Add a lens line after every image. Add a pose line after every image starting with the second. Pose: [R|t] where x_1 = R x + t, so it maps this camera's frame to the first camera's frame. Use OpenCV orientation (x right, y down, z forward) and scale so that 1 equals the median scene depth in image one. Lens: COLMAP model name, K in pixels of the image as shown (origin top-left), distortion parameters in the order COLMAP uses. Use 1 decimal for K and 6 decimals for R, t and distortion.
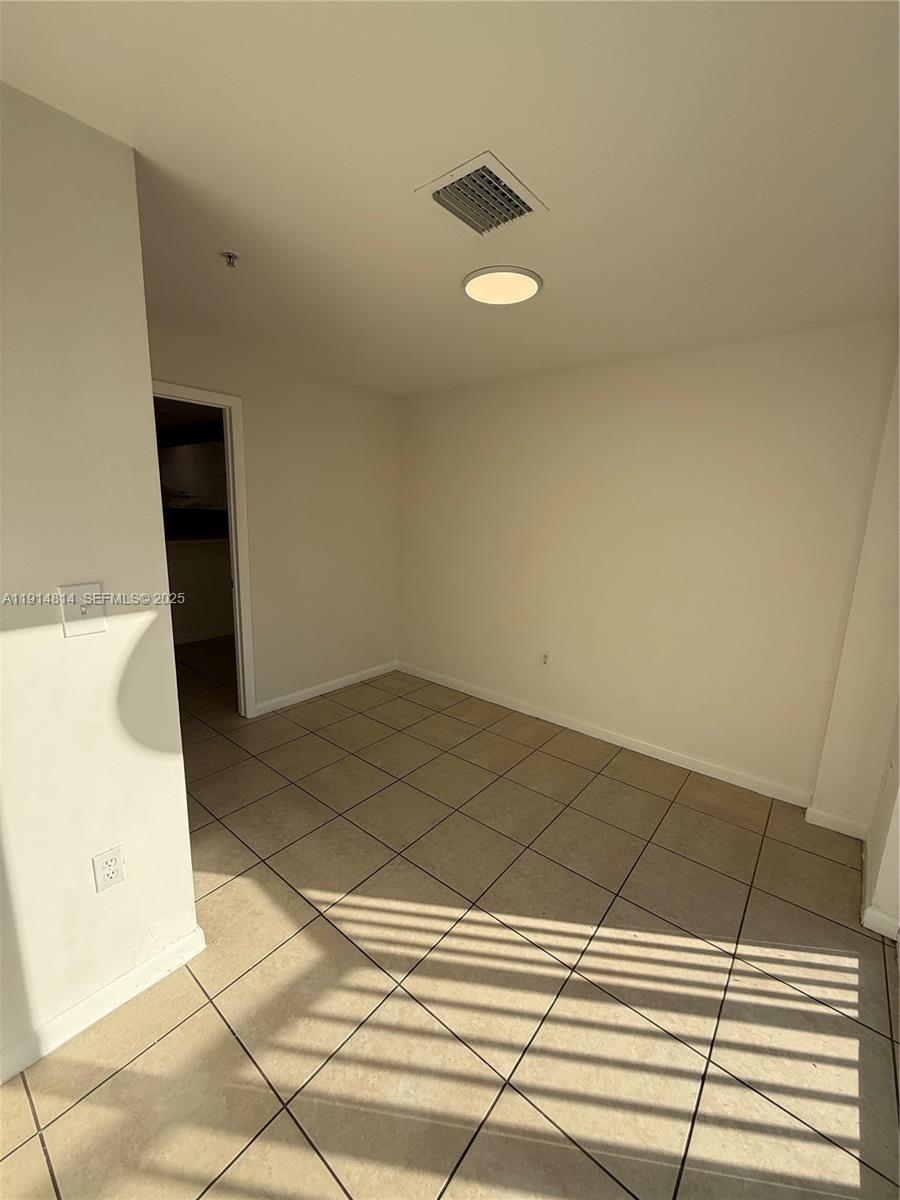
lens RADIAL K [[477.4, 0, 451.3], [0, 477.4, 598.4], [0, 0, 1]] dist [-0.002030, 0.000397]
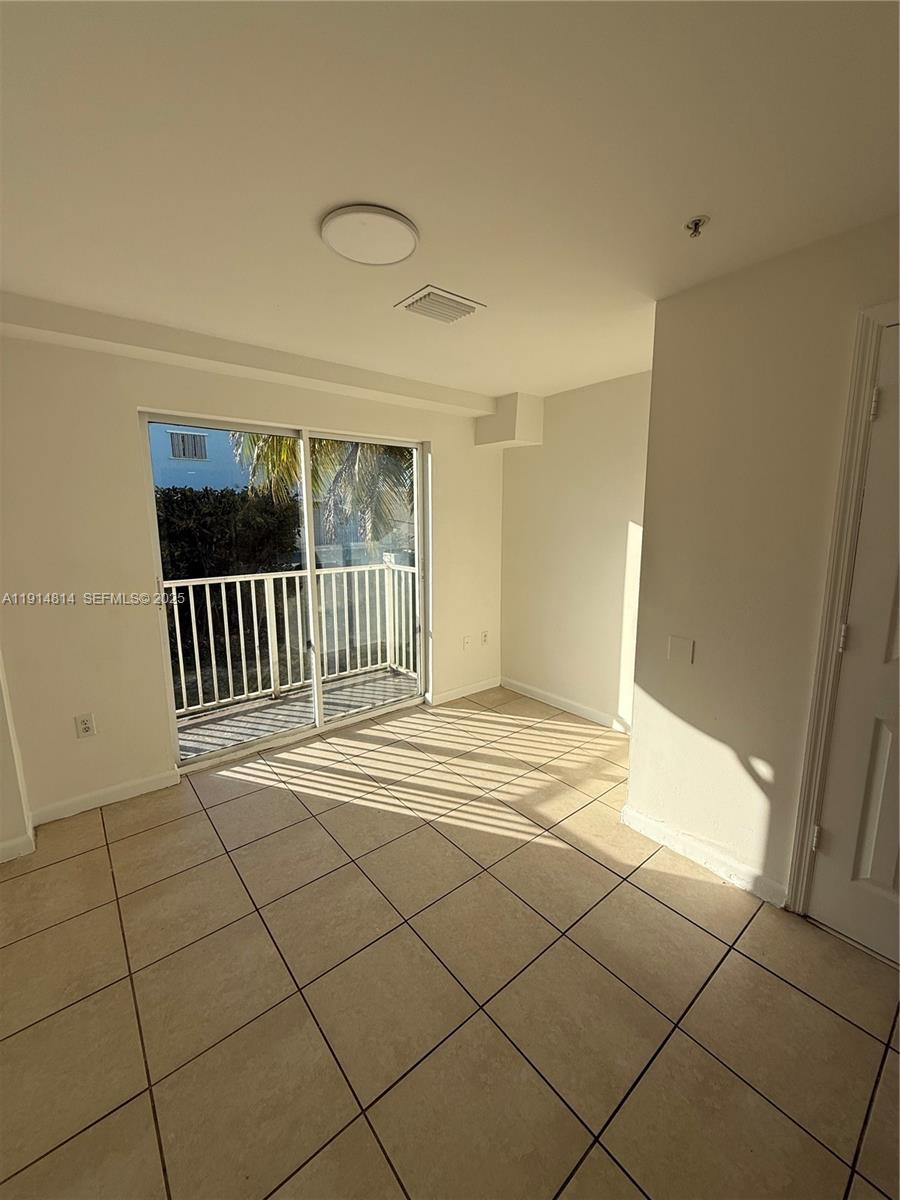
lens RADIAL K [[477.4, 0, 452.4], [0, 477.4, 595.1], [0, 0, 1]] dist [-0.002030, 0.000397]
pose [[-0.981106, -0.058739, 0.184340, -0.247195], [0.011984, 0.932519, 0.360921, -0.442644], [-0.193101, 0.356311, -0.914196, 2.214091]]
